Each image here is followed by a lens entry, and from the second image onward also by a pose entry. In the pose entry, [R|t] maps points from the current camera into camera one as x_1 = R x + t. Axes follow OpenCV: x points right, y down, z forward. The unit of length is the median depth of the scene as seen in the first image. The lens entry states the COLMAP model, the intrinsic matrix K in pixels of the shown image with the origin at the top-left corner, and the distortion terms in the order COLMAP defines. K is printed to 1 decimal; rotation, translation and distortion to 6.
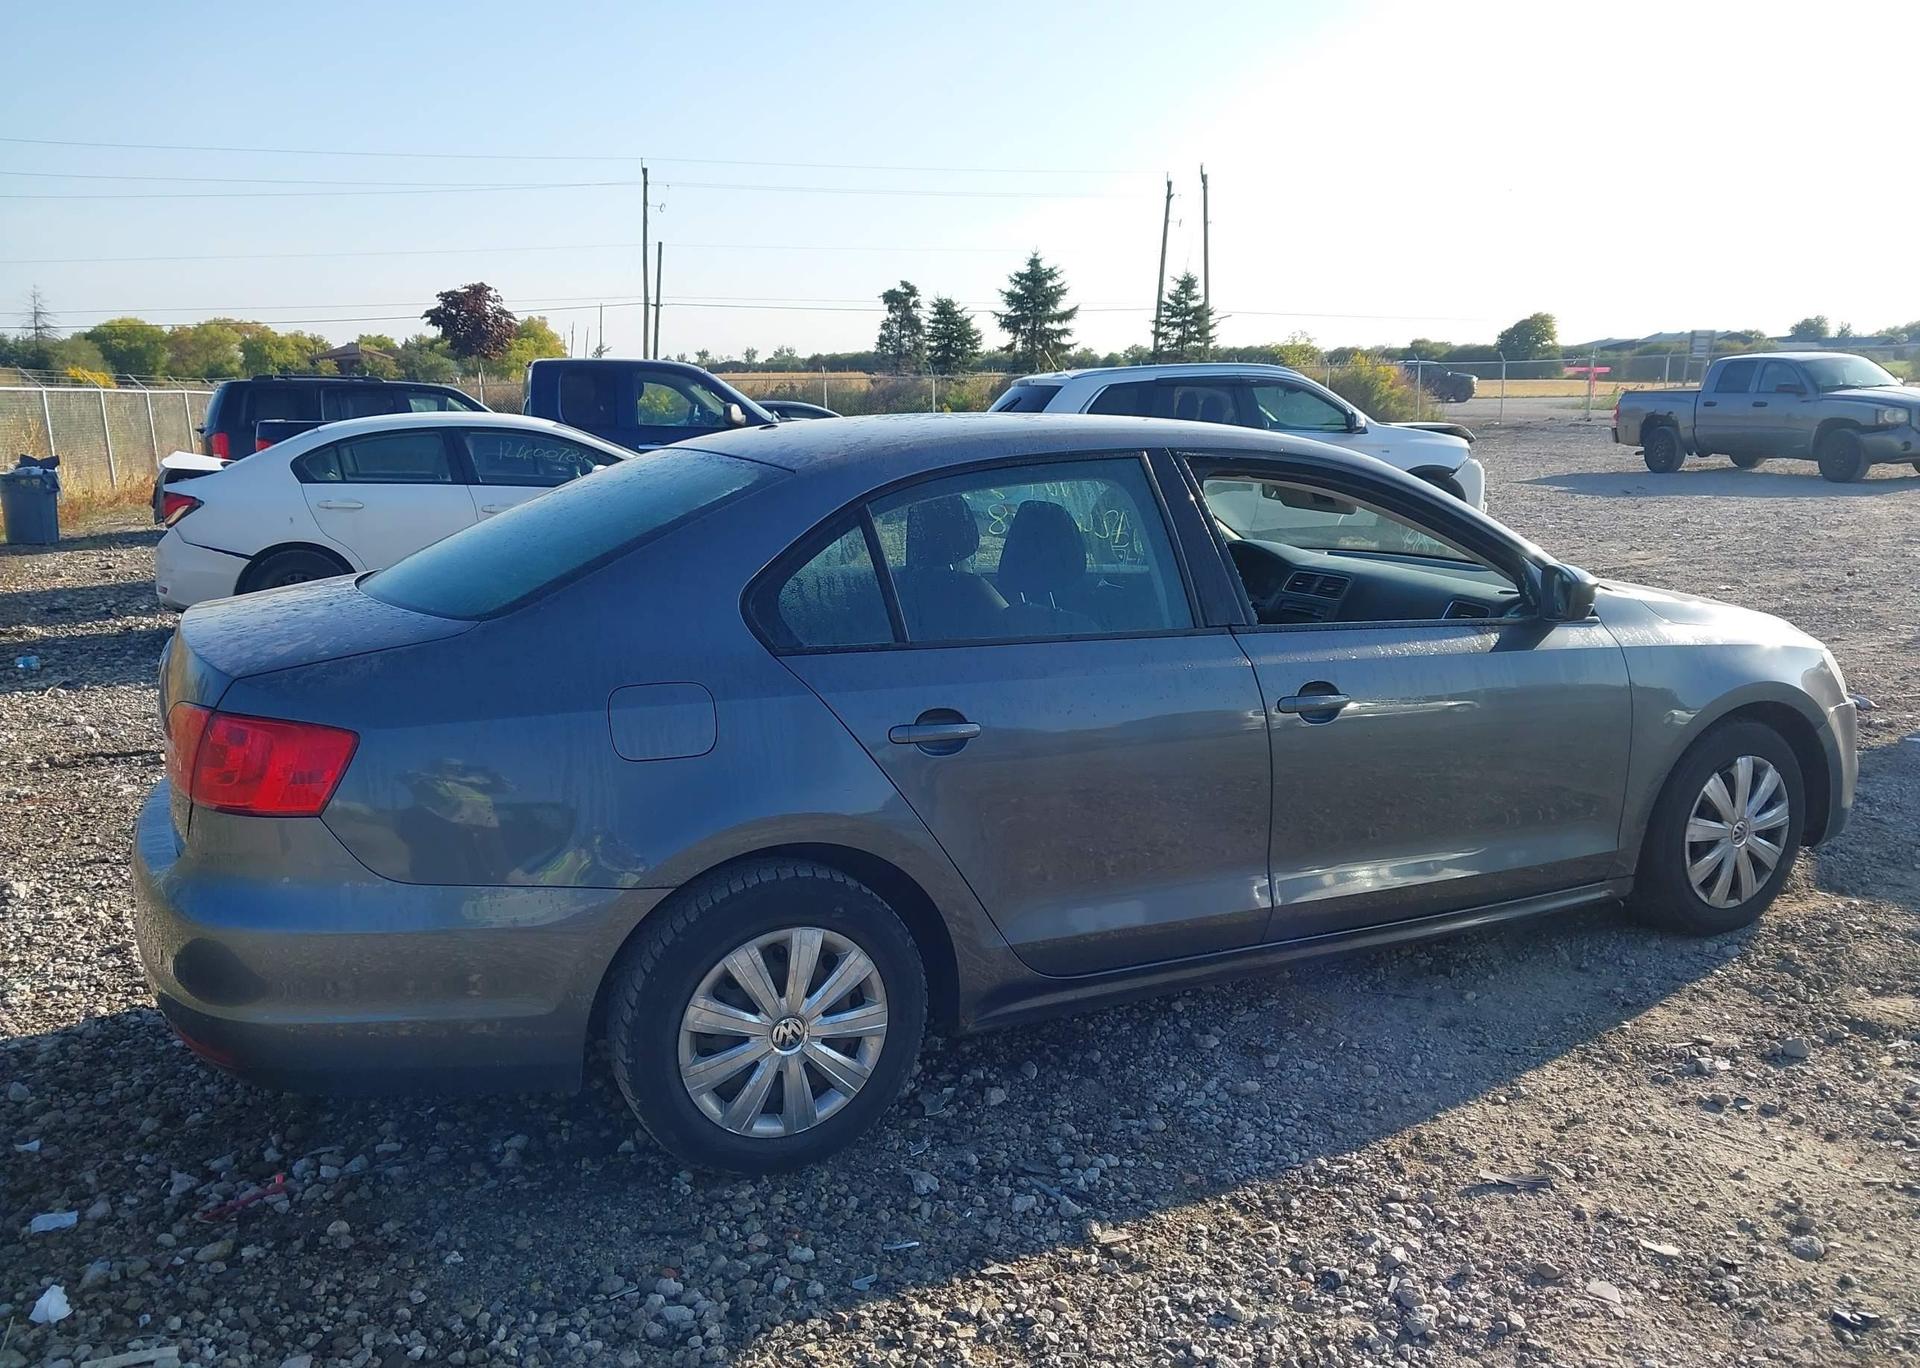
lens RADIAL K [[1492.0, 0, 966.4], [0, 1492.0, 685.0], [0, 0, 1]] dist [0.002426, 0.005249]
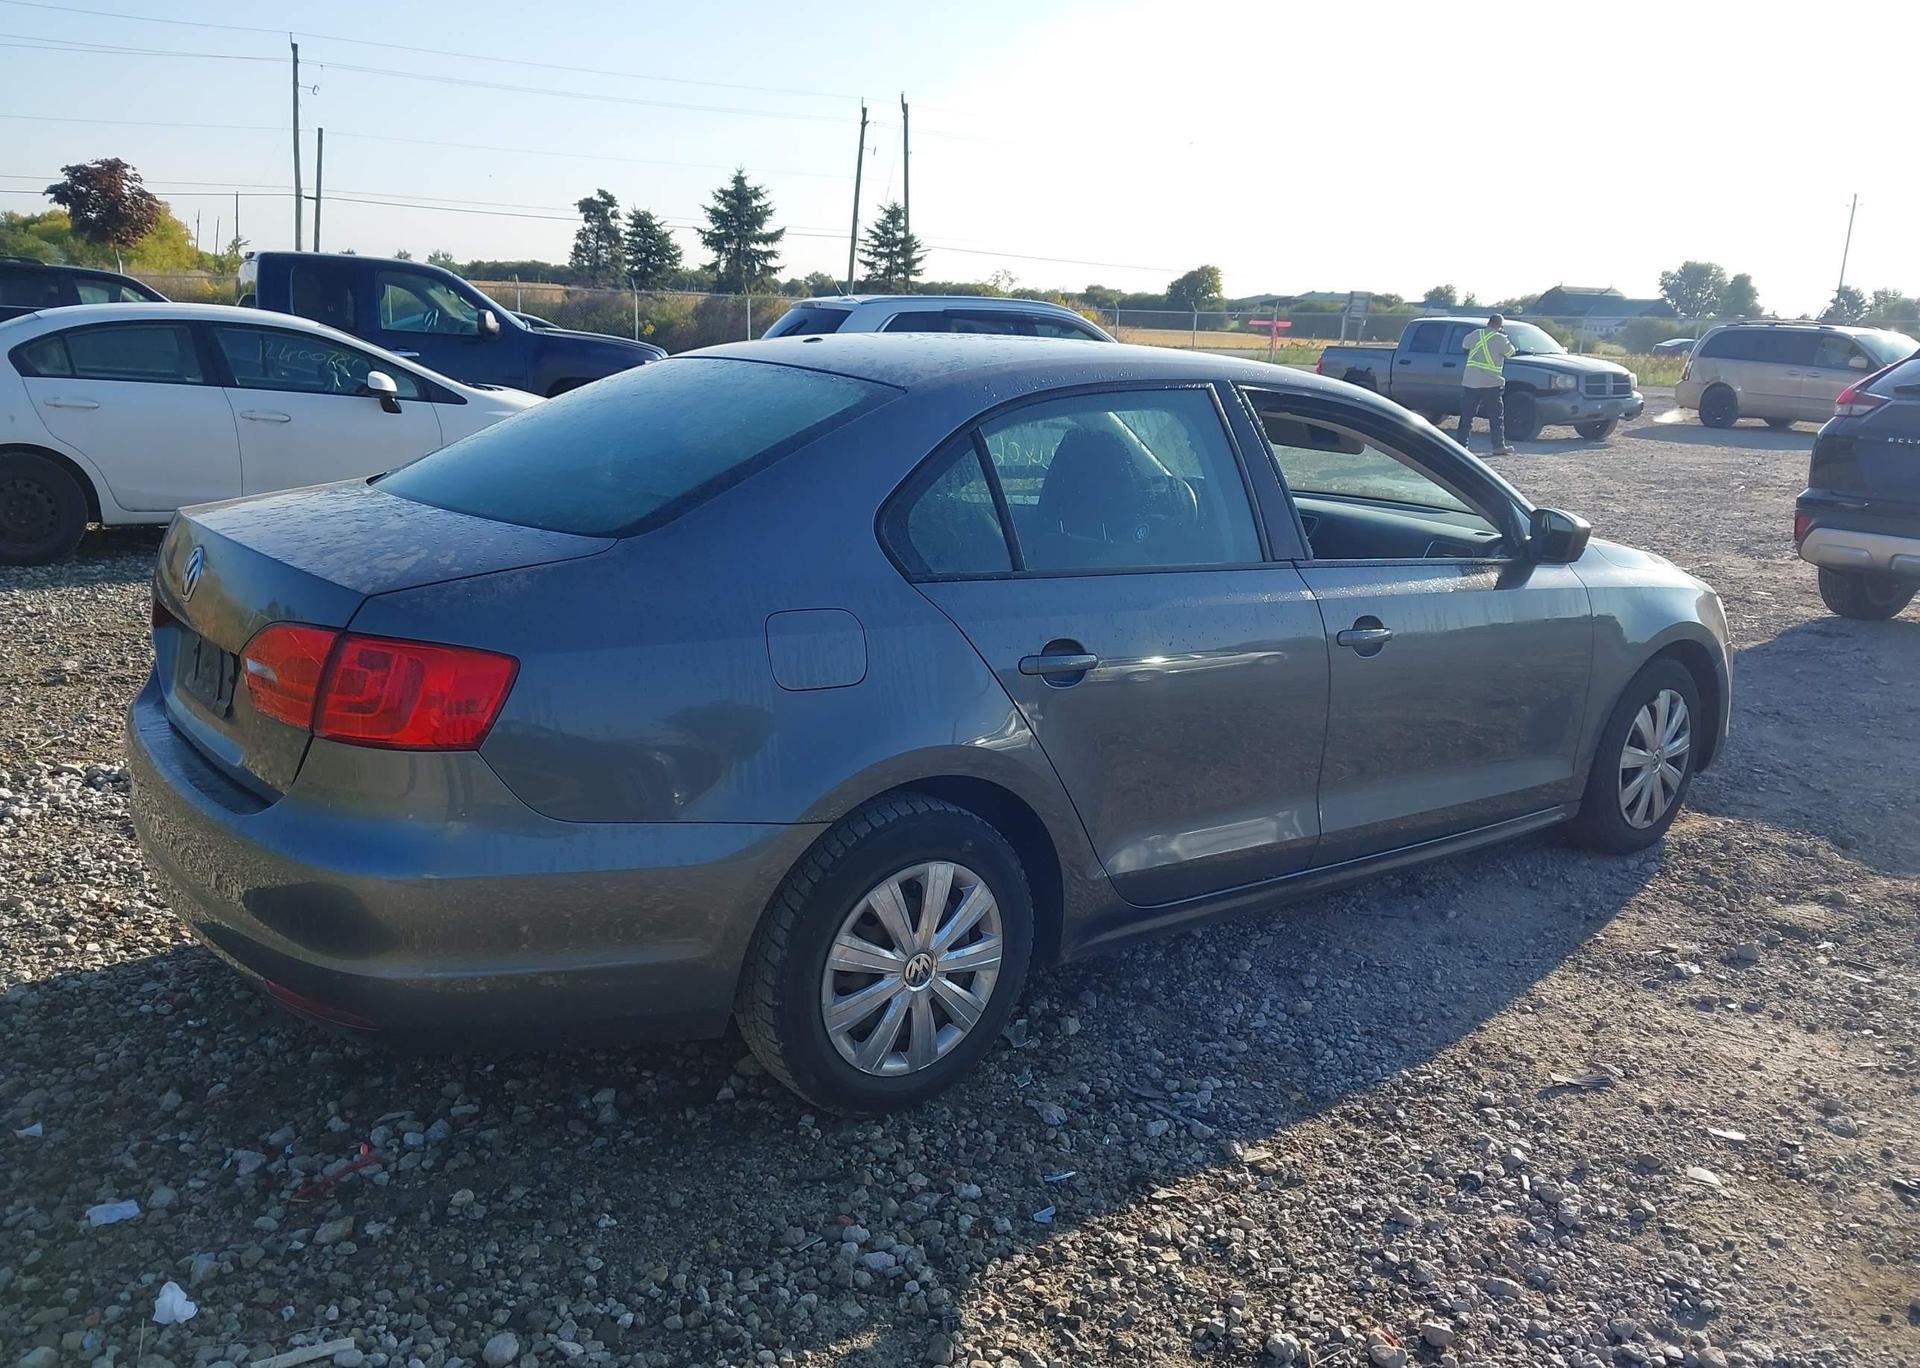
lens RADIAL K [[1502.9, 0, 960.0], [0, 1502.9, 684.0], [0, 0, 1]] dist [0.005695, 0.000609]
pose [[0.977435, 0.004326, 0.211192, -0.286172], [-0.013555, 0.999014, 0.042272, 0.004852], [-0.210801, -0.044181, 0.976530, 0.043024]]
